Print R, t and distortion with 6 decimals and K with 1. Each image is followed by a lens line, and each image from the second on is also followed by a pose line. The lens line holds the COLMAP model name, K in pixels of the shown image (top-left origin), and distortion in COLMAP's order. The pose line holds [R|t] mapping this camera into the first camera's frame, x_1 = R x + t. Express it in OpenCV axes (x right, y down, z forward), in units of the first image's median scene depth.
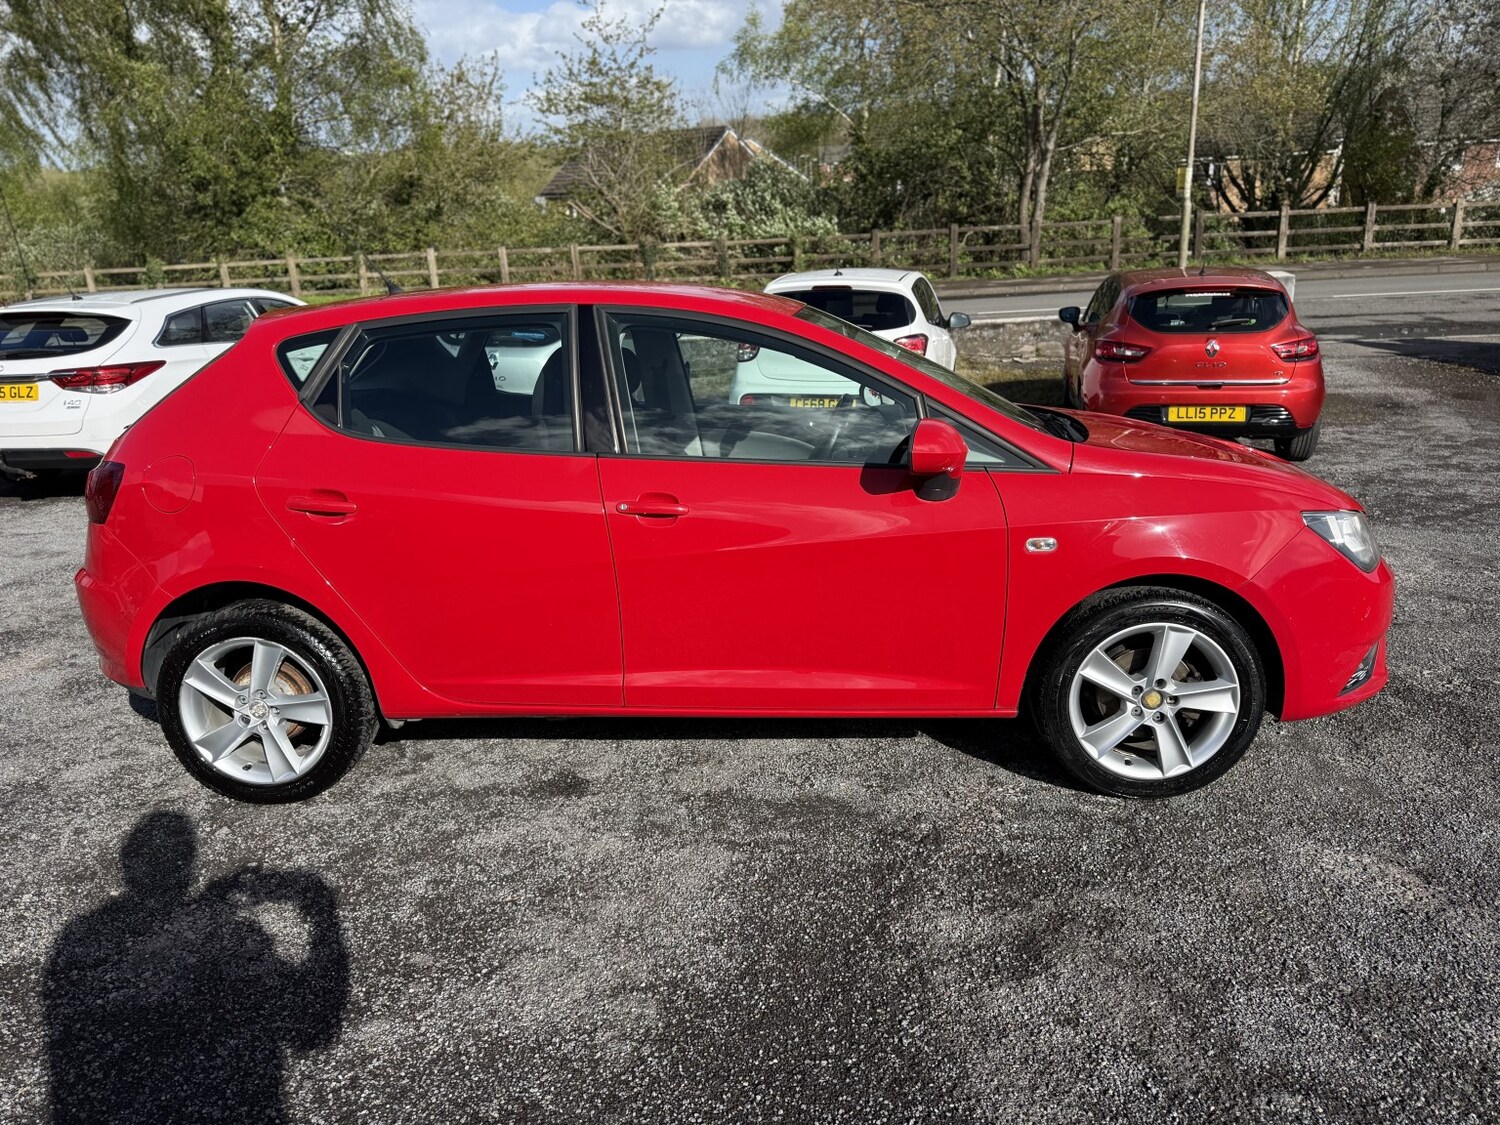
lens RADIAL K [[1059.4, 0, 741.1], [0, 1059.4, 587.9], [0, 0, 1]] dist [0.024220, -0.026057]
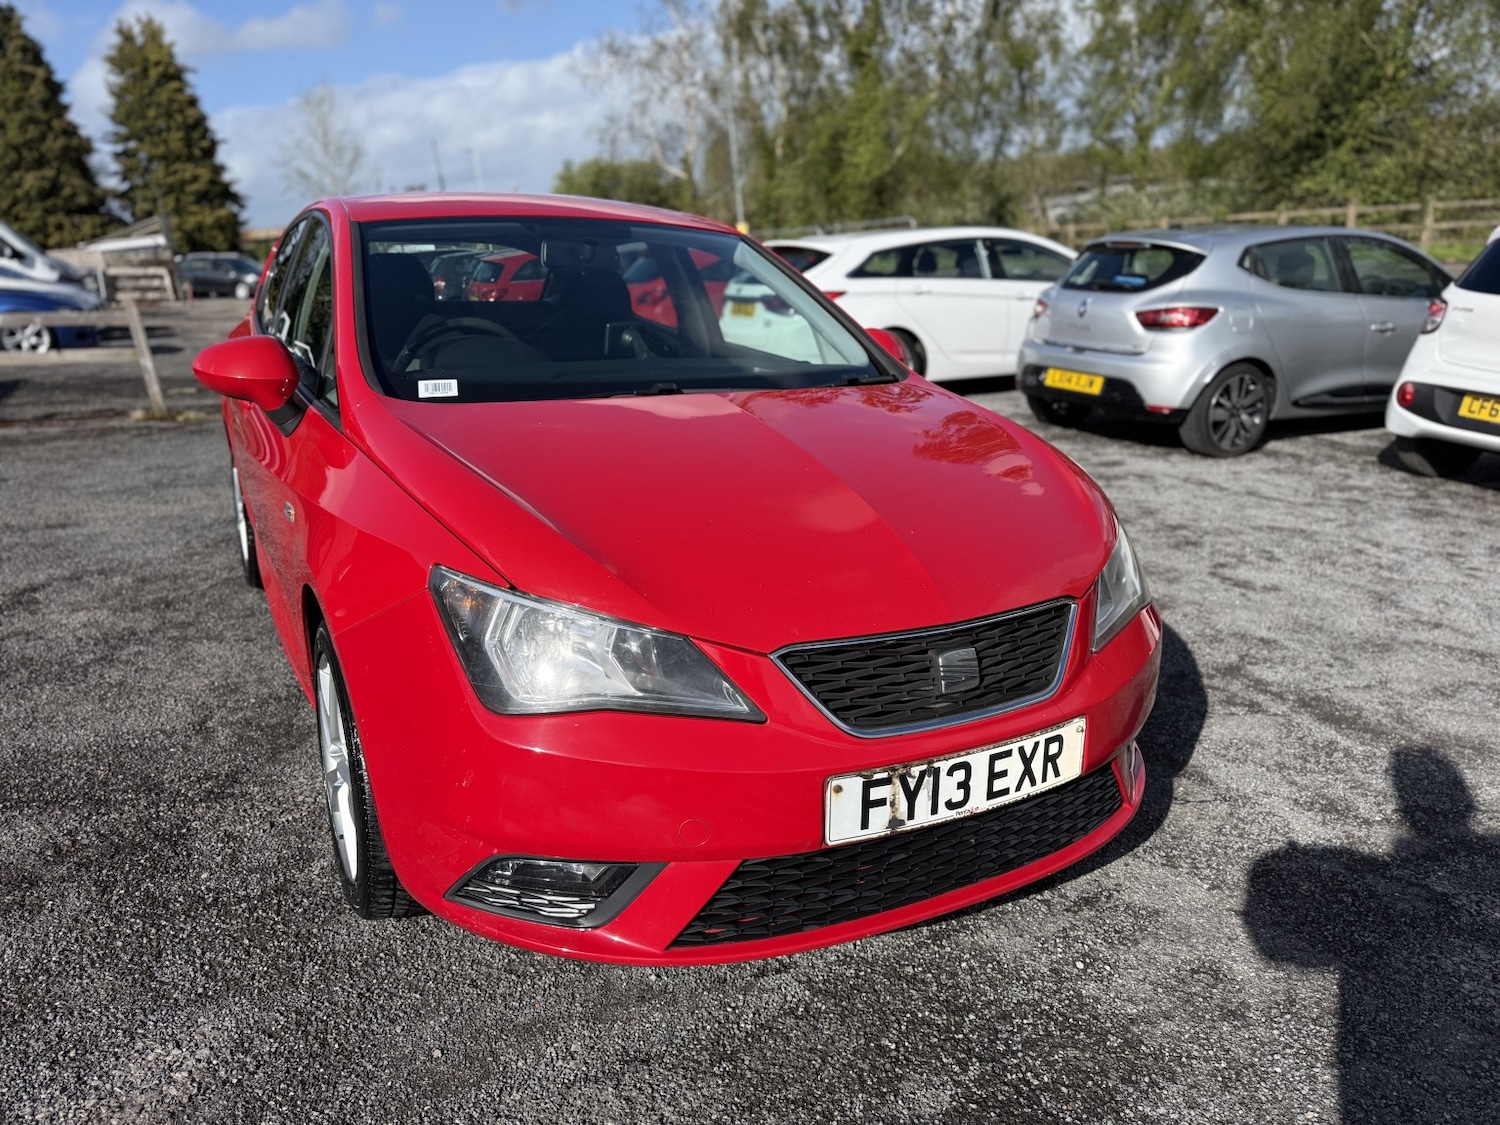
lens RADIAL K [[1059.4, 0, 745.1], [0, 1059.4, 577.1], [0, 0, 1]] dist [0.024220, -0.026057]
pose [[0.525944, 0.271624, -0.805980, 0.133599], [-0.248087, 0.955417, 0.160096, -0.024568], [0.813533, 0.115752, 0.569882, 0.099020]]
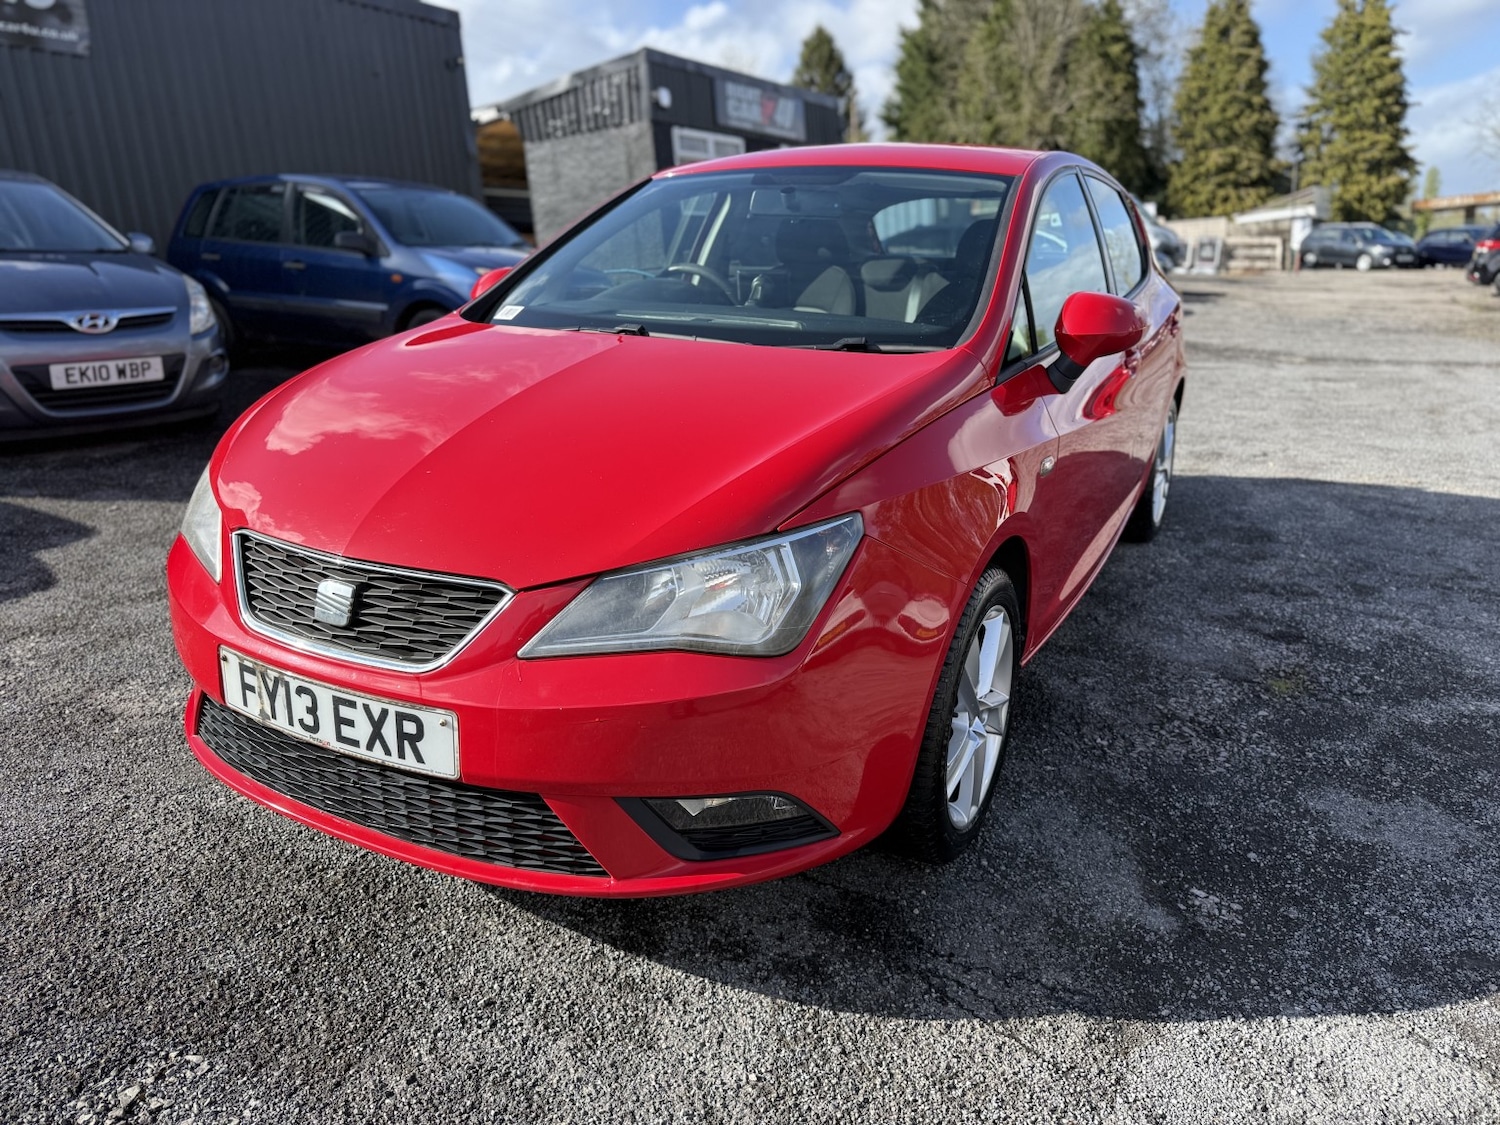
lens RADIAL K [[1059.4, 0, 753.4], [0, 1059.4, 567.2], [0, 0, 1]] dist [0.024220, -0.026057]
pose [[-0.418762, 0.301884, -0.856449, 0.134249], [-0.240426, 0.872613, 0.425138, -0.050359], [0.875690, 0.383945, -0.292836, 0.197818]]
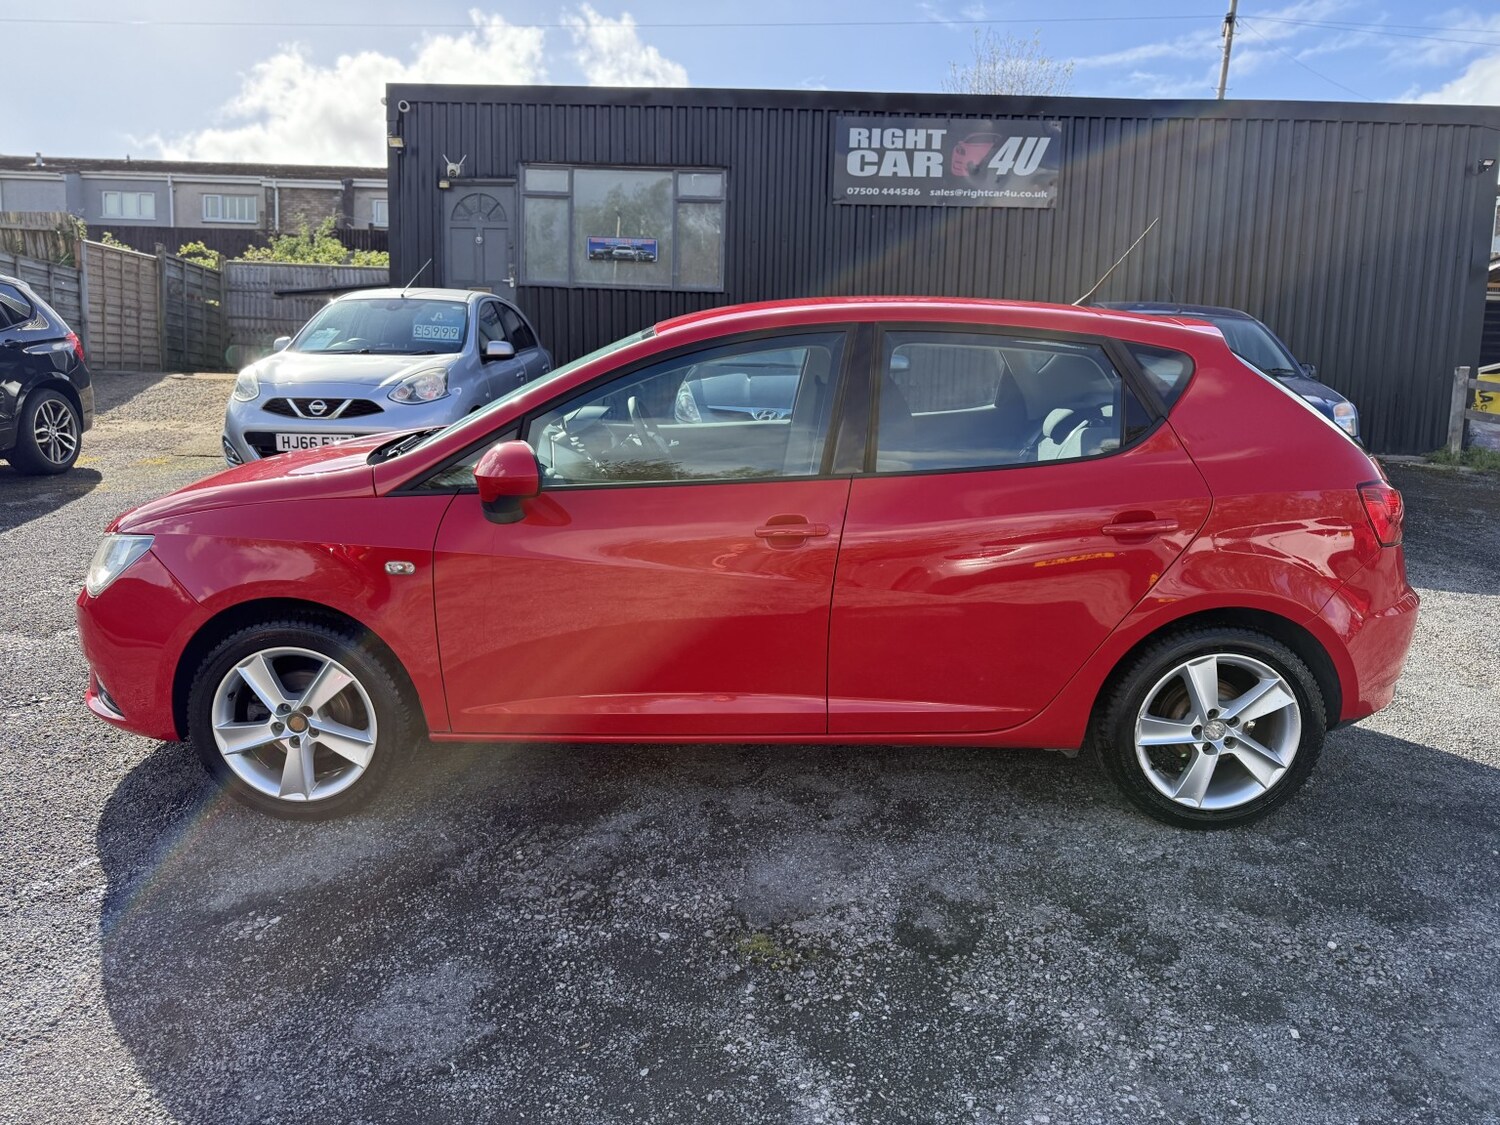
lens RADIAL K [[1059.4, 0, 748.9], [0, 1059.4, 585.7], [0, 0, 1]] dist [0.024220, -0.026057]
pose [[-0.998523, 0.024820, -0.048338, 0.004509], [-0.002508, 0.867590, 0.497273, -0.081736], [0.054280, 0.496660, -0.866246, 0.296173]]
